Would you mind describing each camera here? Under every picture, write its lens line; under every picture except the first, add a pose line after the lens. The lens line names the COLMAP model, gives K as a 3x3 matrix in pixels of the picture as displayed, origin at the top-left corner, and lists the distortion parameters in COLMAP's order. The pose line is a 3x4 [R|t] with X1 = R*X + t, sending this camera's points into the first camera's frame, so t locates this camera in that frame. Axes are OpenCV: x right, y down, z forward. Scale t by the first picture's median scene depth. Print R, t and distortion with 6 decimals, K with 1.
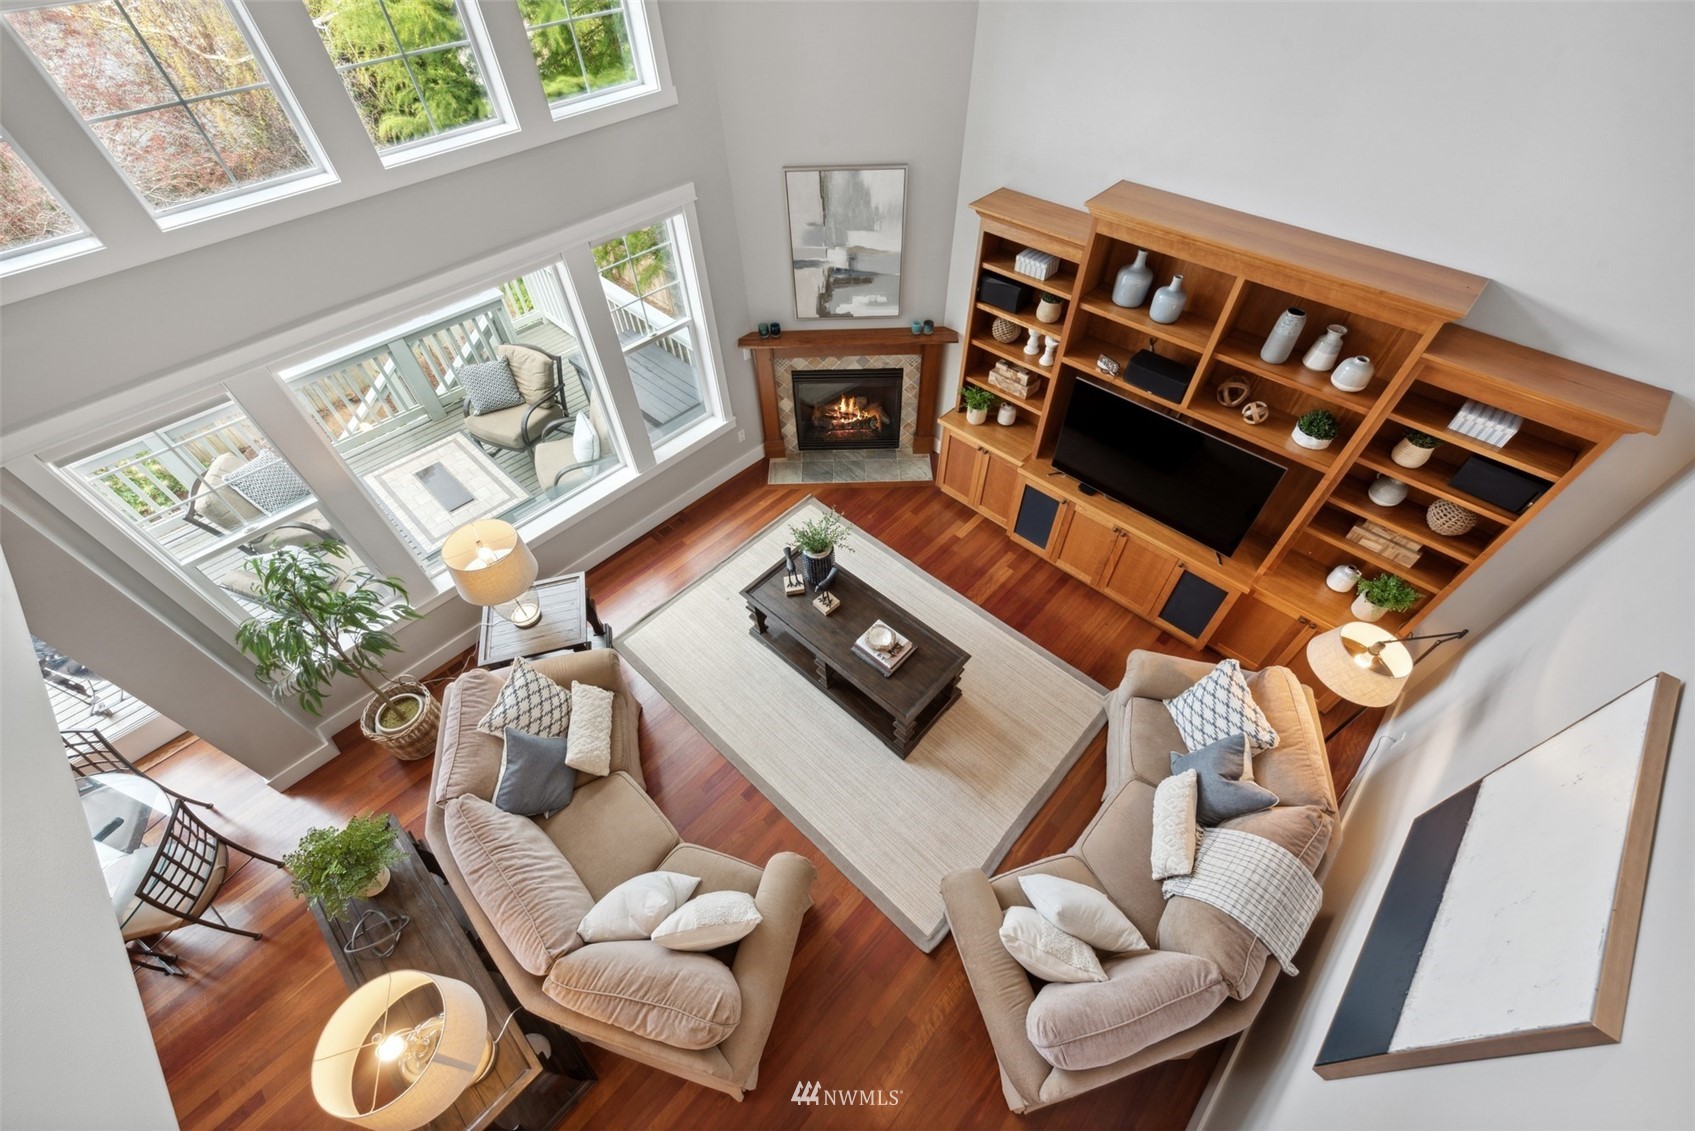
lens RADIAL K [[673.6, 0, 849.4], [0, 673.6, 563.8], [0, 0, 1]] dist [0.000147, -0.000116]
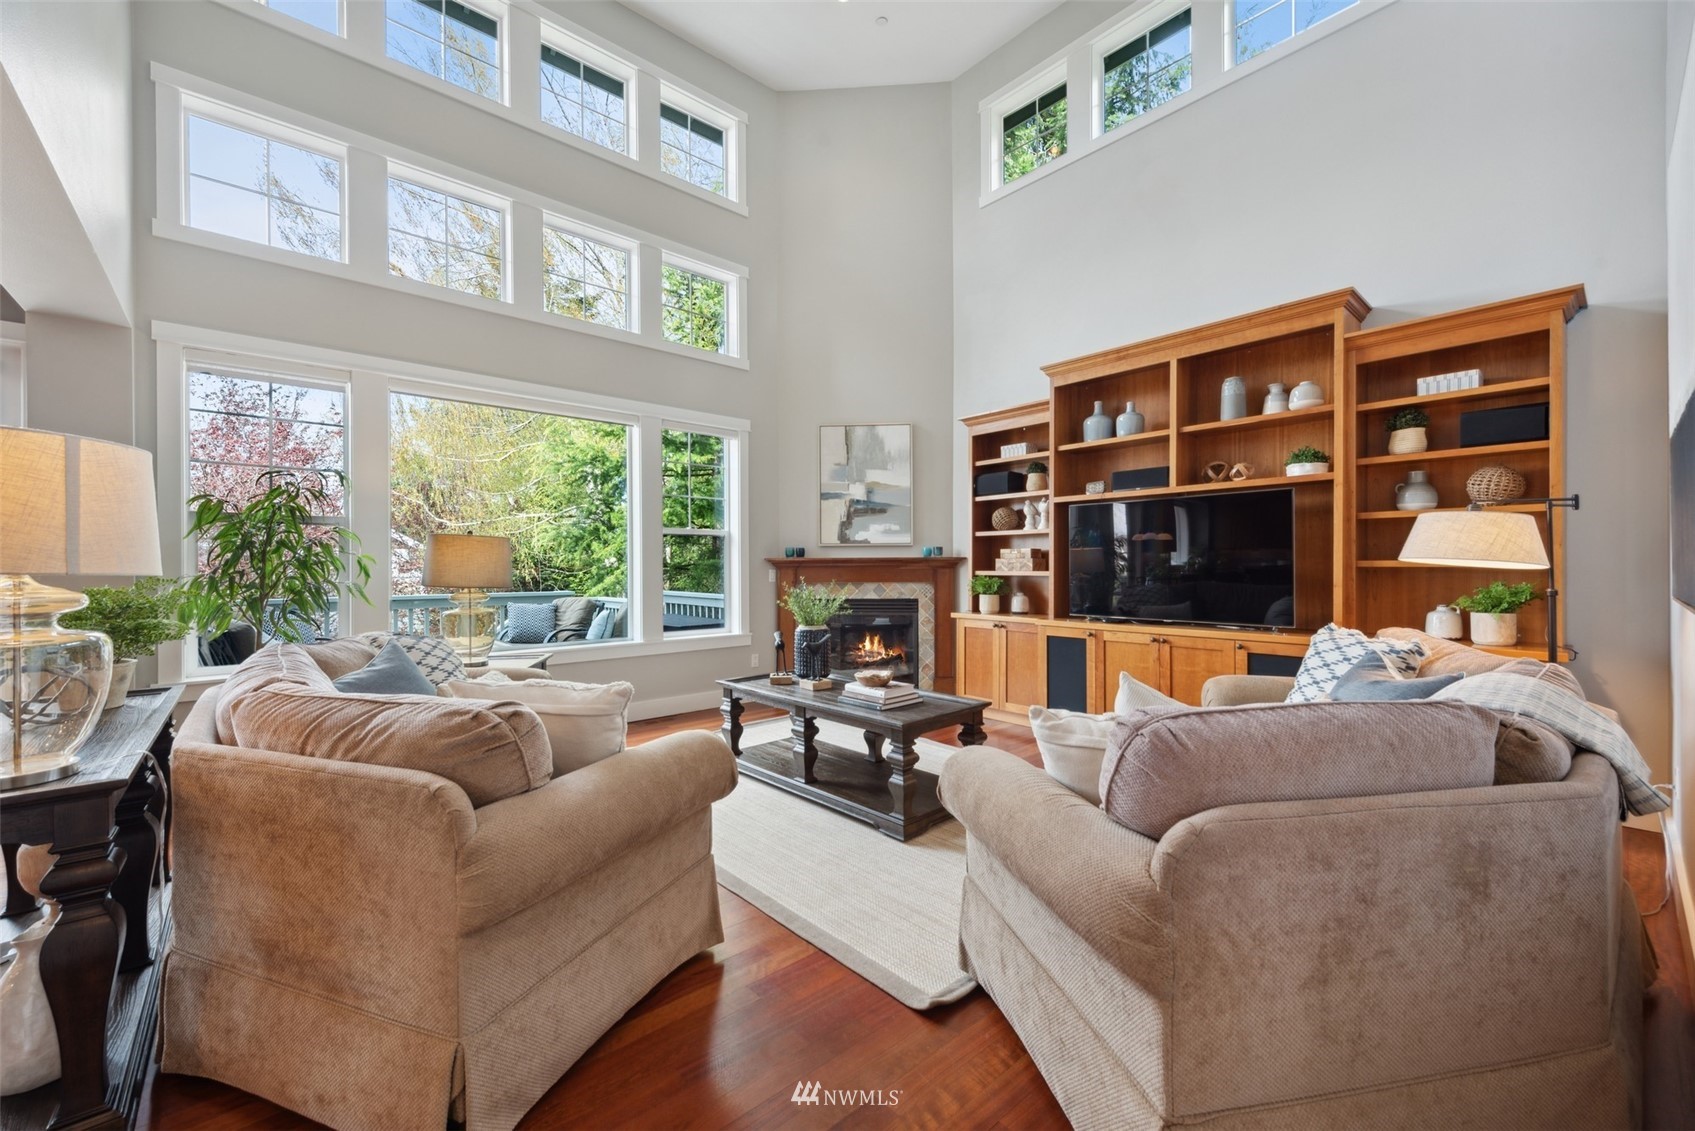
lens RADIAL K [[673.6, 0, 845.9], [0, 673.6, 568.6], [0, 0, 1]] dist [0.000147, -0.000116]
pose [[0.996385, 0.011213, -0.084203, 0.064622], [-0.071219, 0.650562, -0.756107, 0.548121], [0.046301, 0.759371, 0.649009, 0.321232]]
